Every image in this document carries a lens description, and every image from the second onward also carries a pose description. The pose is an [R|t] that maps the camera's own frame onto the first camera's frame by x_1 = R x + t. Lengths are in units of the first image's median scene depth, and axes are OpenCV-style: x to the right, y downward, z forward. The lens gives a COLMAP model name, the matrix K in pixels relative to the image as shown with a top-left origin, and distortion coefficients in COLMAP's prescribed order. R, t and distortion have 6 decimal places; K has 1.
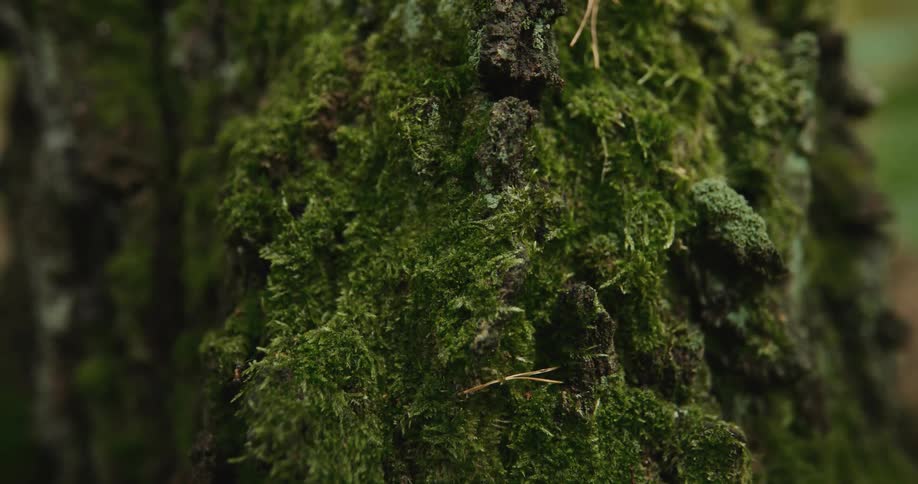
lens RADIAL K [[660.7, 0, 468.4], [0, 660.7, 246.3], [0, 0, 1]] dist [0.083189, 0.035936]
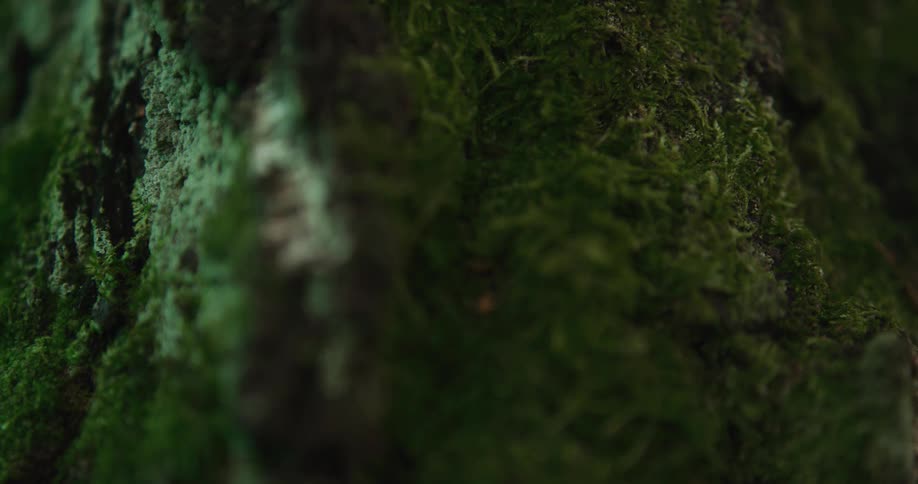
lens RADIAL K [[1824.5, 0, 459.2], [0, 1824.5, 241.2], [0, 0, 1]] dist [0.262262, 0.000000]
pose [[0.982429, -0.029633, -0.184270, 0.502043], [-0.009194, 0.978432, -0.206364, -0.087871], [0.186411, 0.204432, 0.960967, -0.557492]]
